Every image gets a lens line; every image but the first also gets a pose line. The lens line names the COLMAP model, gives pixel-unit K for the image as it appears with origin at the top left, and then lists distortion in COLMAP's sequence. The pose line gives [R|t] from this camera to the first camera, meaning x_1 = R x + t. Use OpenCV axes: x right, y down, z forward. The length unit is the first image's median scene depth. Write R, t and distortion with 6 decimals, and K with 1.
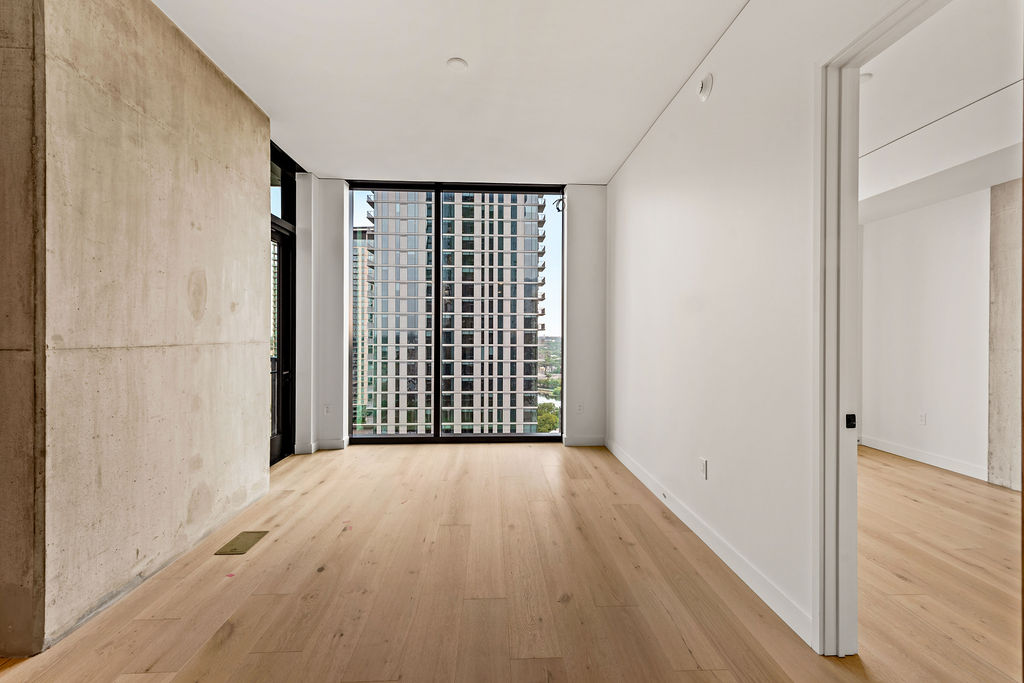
lens RADIAL K [[424.6, 0, 537.6], [0, 424.6, 337.8], [0, 0, 1]] dist [-0.000241, -0.000209]
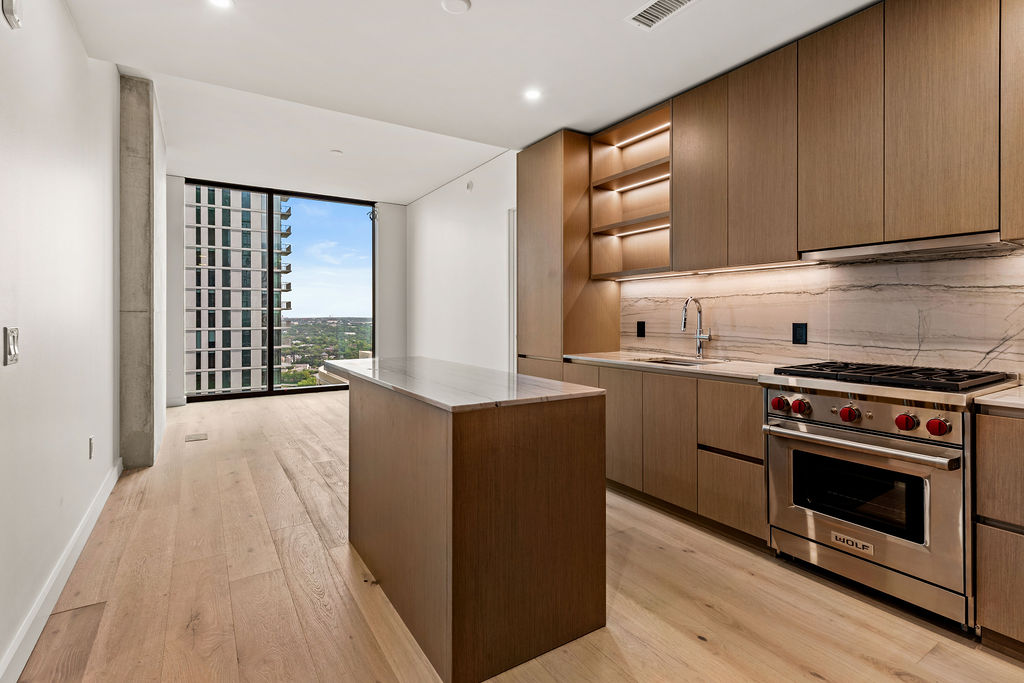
lens RADIAL K [[493.9, 0, 514.9], [0, 493.9, 318.1], [0, 0, 1]] dist [0.001904, 0.000599]
pose [[0.895770, -0.004905, 0.444491, -0.244808], [0.005787, 0.999983, -0.000626, 0.024959], [-0.444481, 0.003133, 0.895783, -0.642268]]
